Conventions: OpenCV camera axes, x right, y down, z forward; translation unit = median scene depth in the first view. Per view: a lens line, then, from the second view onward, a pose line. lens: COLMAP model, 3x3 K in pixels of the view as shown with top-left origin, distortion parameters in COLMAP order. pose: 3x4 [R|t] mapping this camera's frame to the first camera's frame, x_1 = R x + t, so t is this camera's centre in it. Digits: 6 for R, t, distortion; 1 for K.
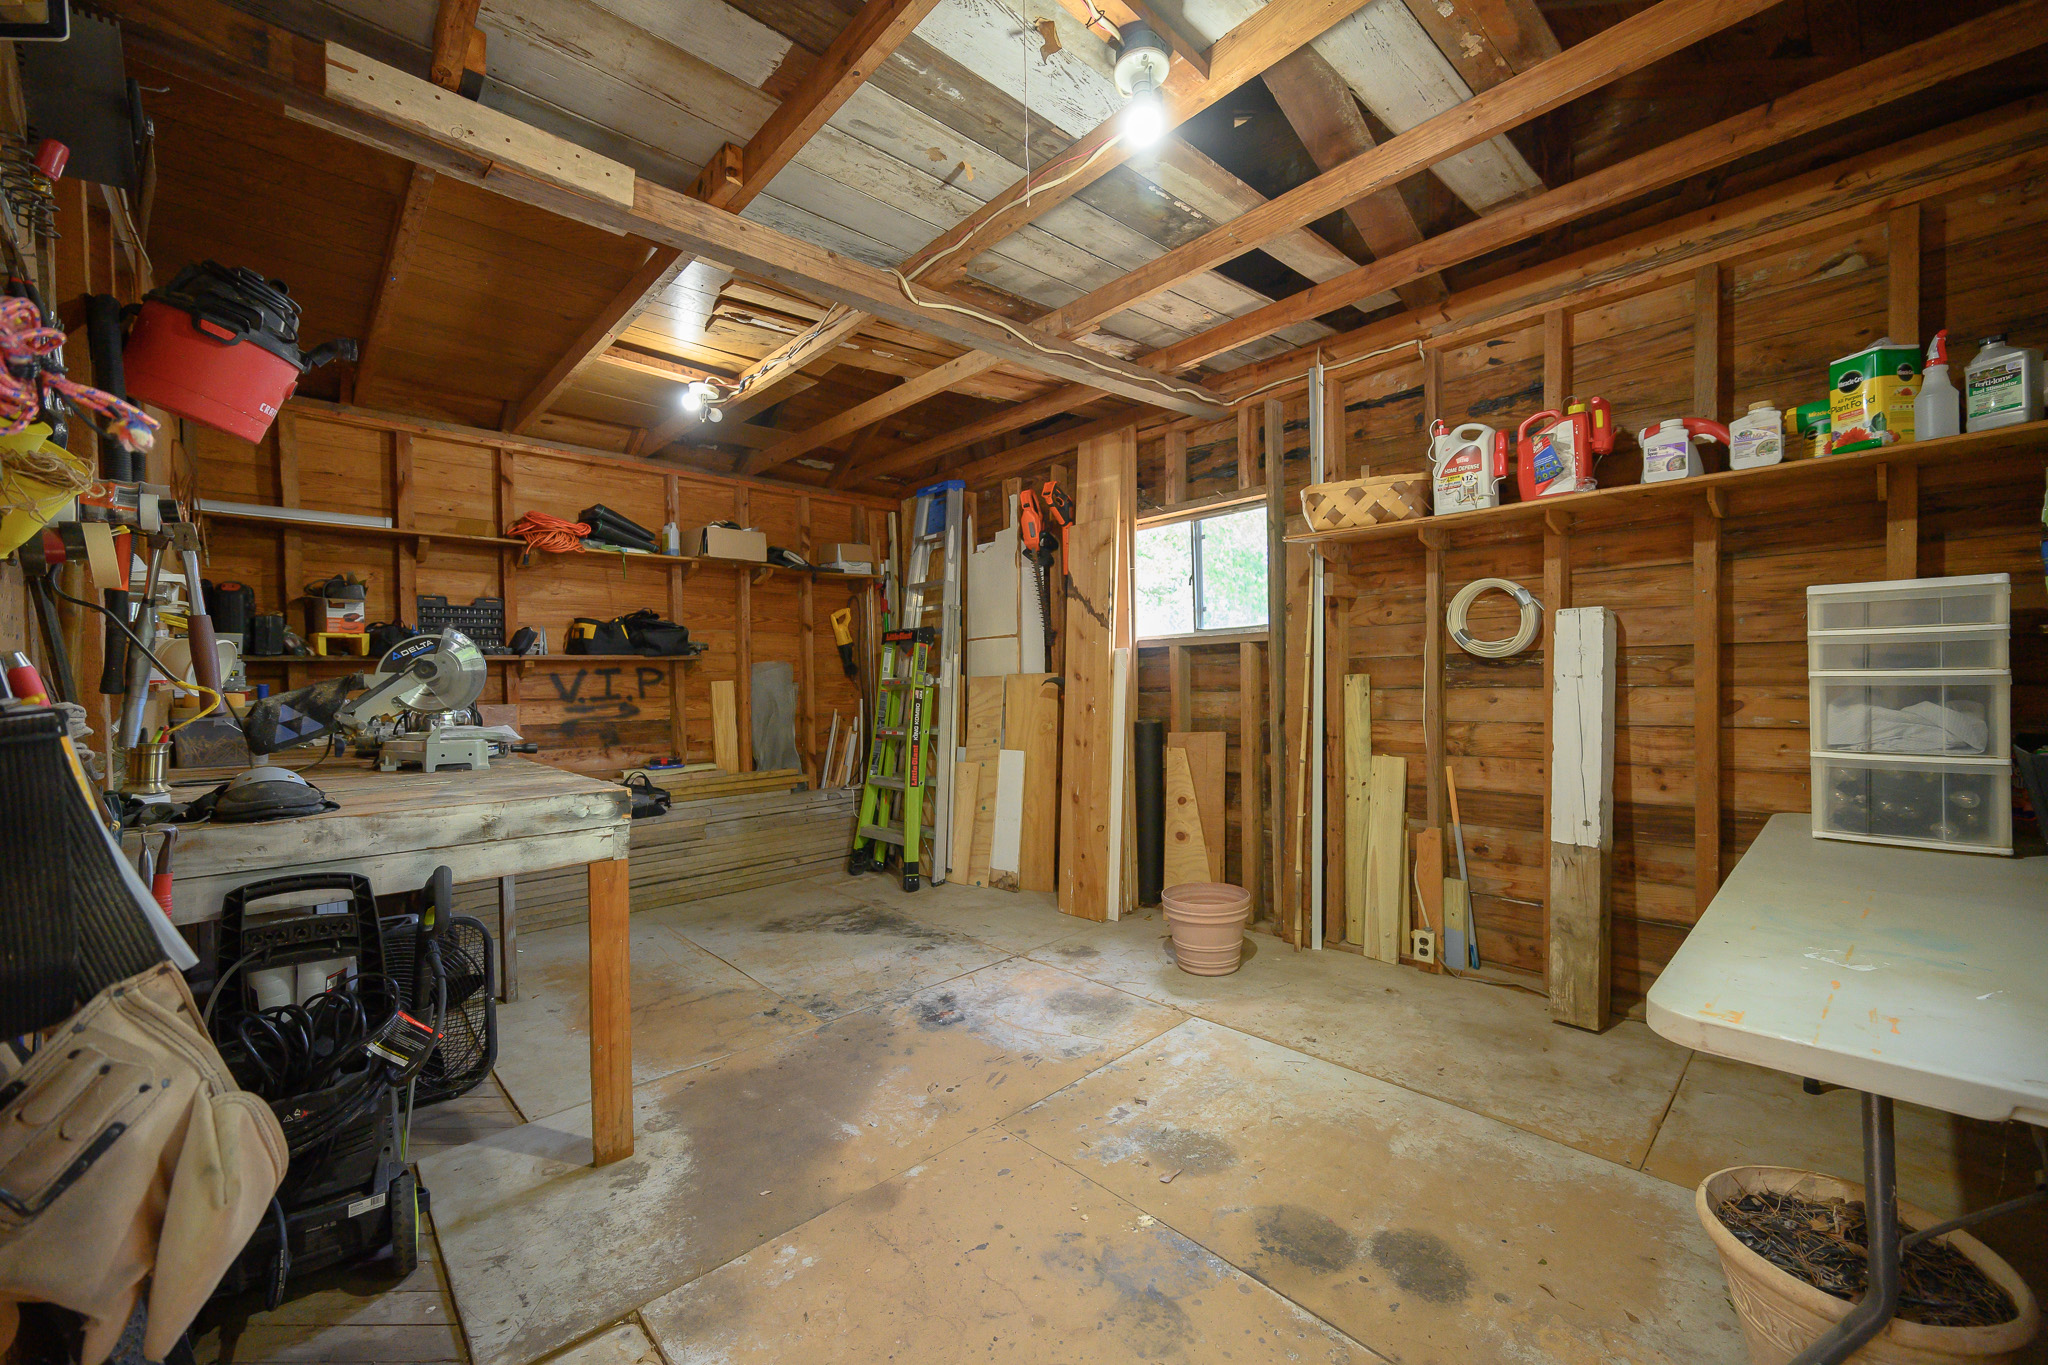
lens RADIAL K [[793.8, 0, 1024.0], [0, 793.8, 682.5], [0, 0, 1]] dist [-0.000335, -0.000010]
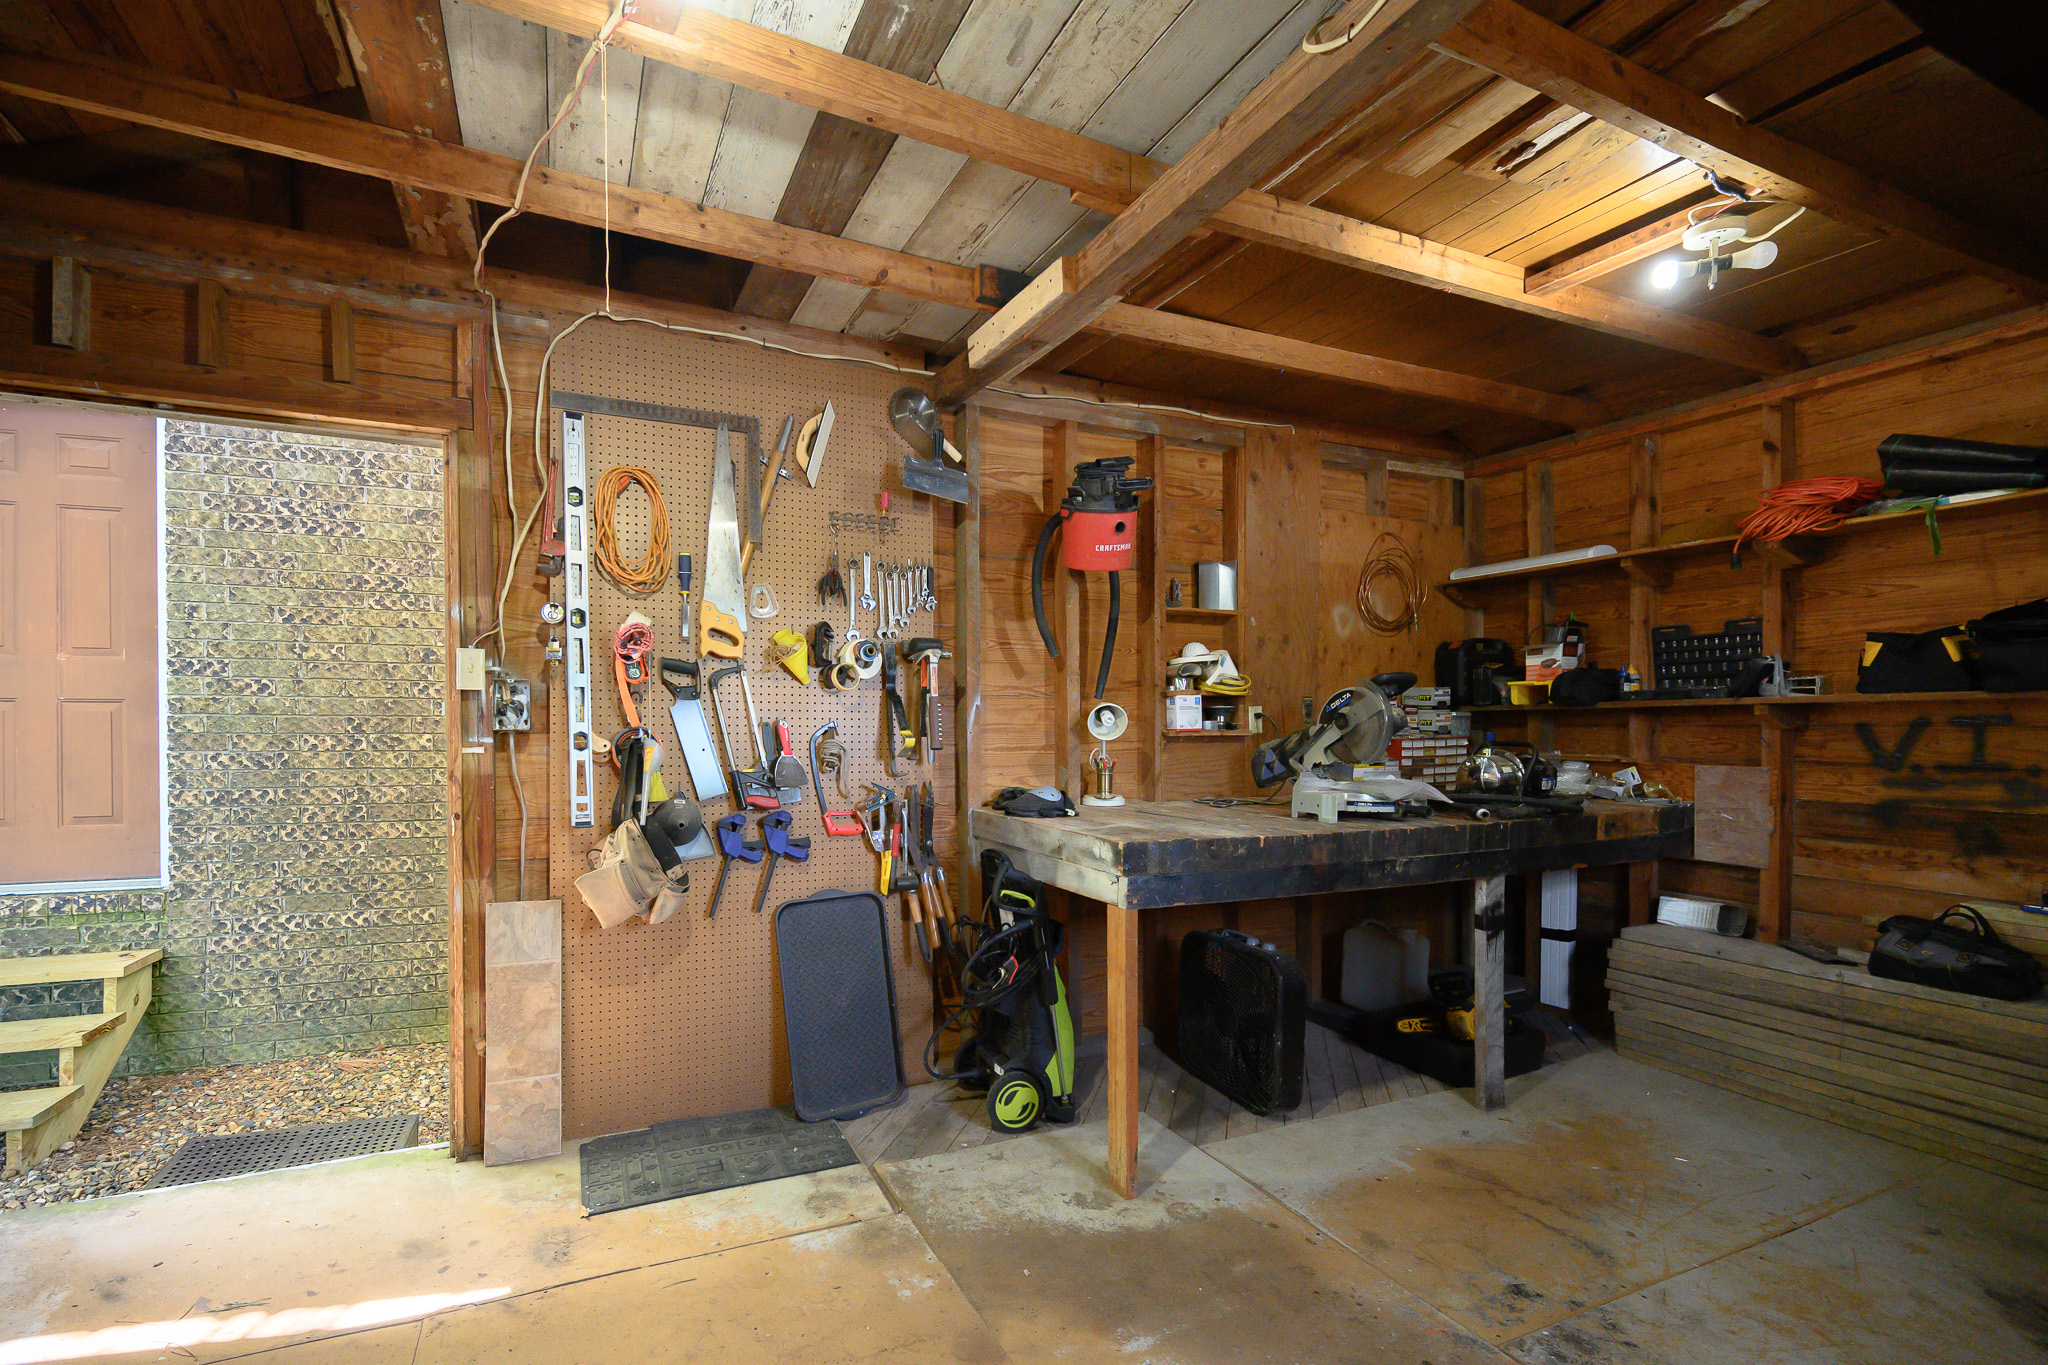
lens RADIAL K [[941.8, 0, 1020.3], [0, 941.8, 744.8], [0, 0, 1]] dist [-0.000830, -0.000250]
pose [[-0.316806, 0.030303, -0.948006, 0.420016], [-0.007674, 0.999375, 0.034510, -0.019168], [0.948459, 0.018208, -0.316375, 0.766436]]
